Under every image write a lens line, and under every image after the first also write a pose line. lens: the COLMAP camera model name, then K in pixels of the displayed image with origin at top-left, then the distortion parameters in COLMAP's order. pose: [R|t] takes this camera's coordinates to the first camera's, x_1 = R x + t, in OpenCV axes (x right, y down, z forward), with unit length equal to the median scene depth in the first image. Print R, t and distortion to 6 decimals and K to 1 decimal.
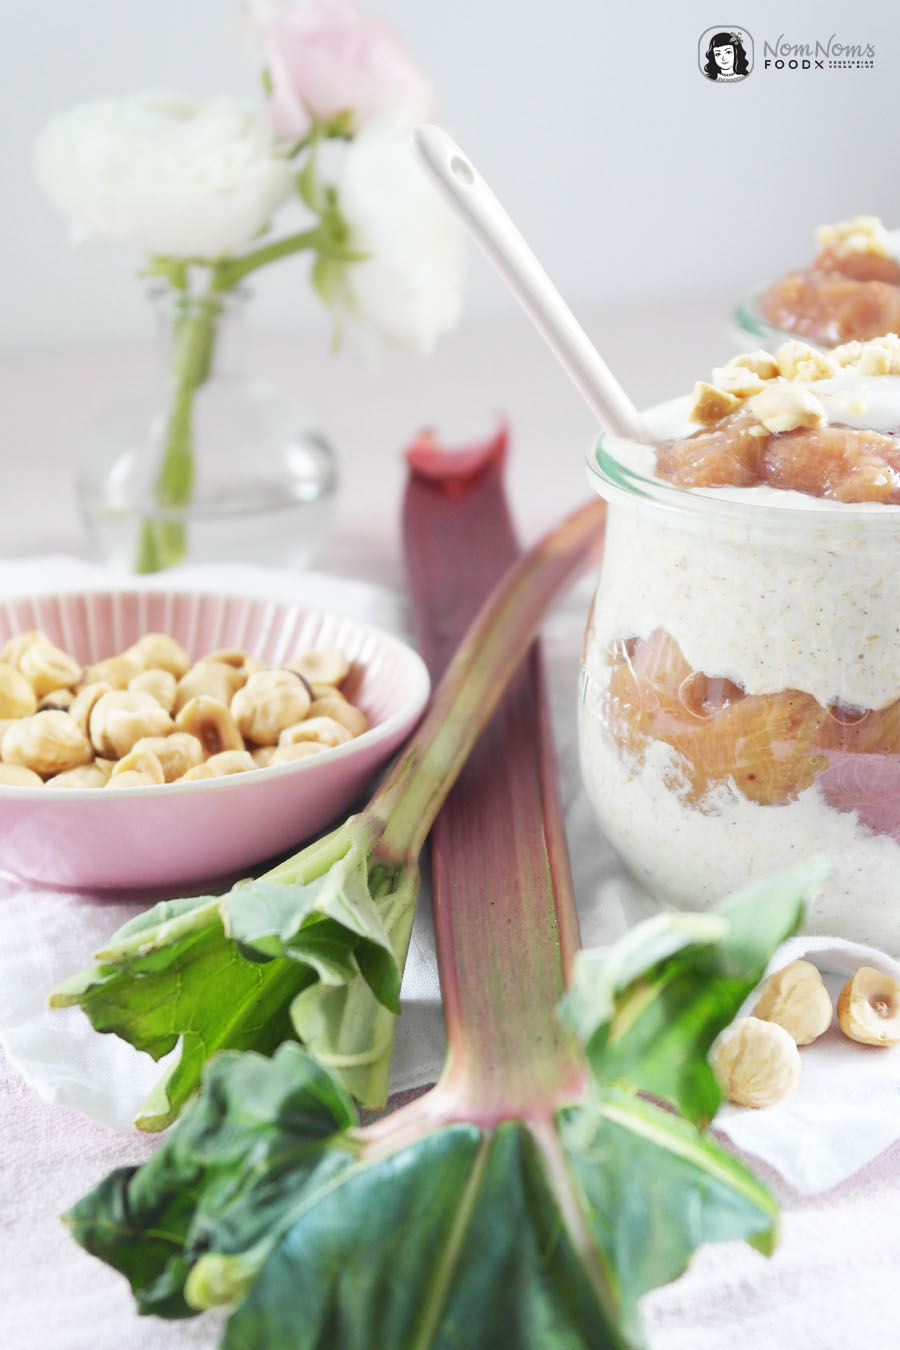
lens RADIAL K [[2678.0, 0, 455.6], [0, 2678.0, 651.0], [0, 0, 1]] dist [0.077419, -0.089038]
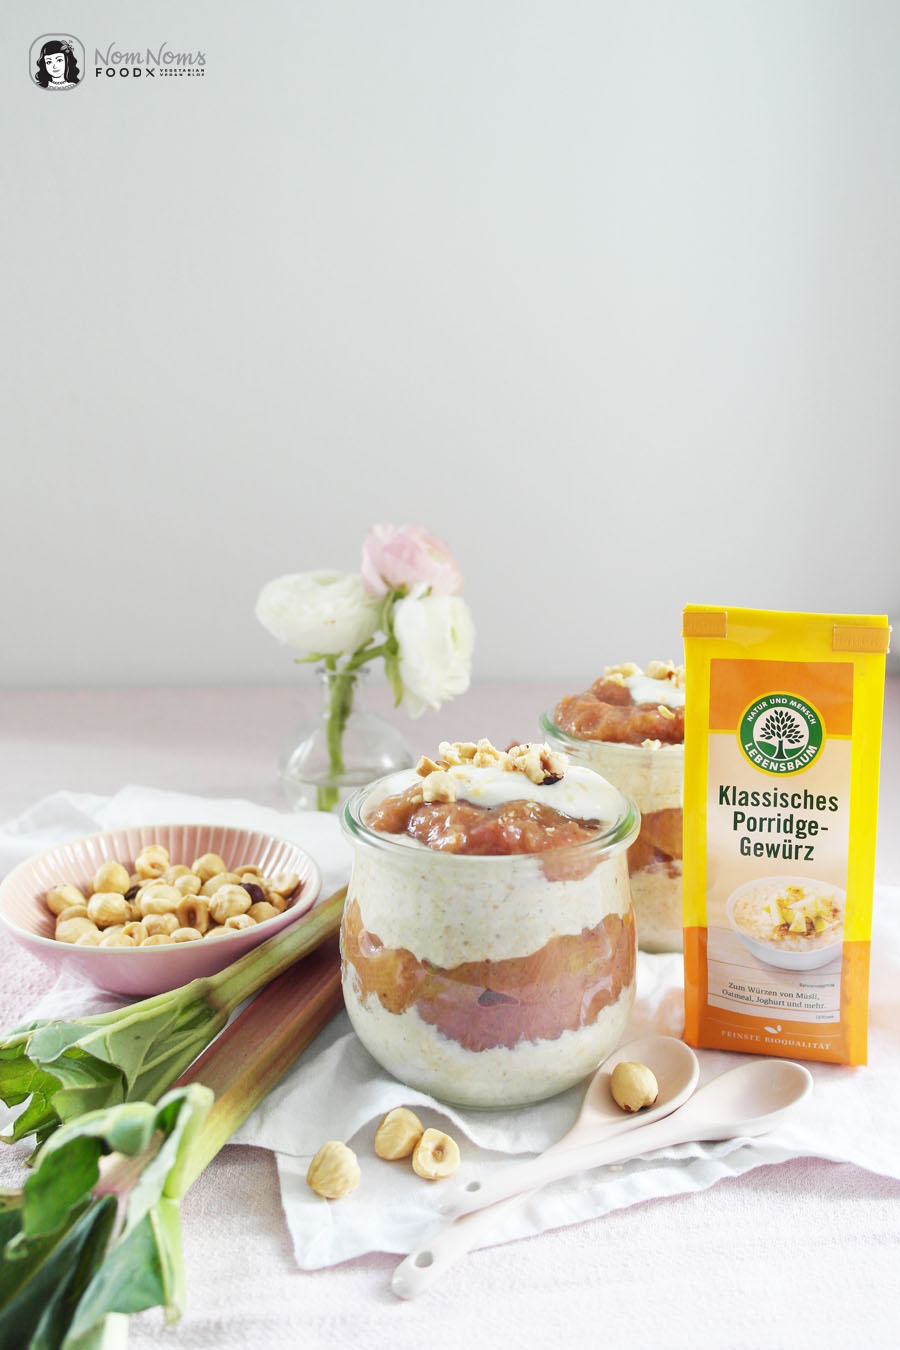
lens RADIAL K [[1213.5, 0, 452.4], [0, 1213.5, 713.1], [0, 0, 1]] dist [0.006862, -0.071123]
pose [[0.953511, 0.082992, -0.289706, 0.328463], [-0.100449, 0.993883, -0.045889, -0.092271], [0.284125, 0.072856, 0.956015, 0.224908]]
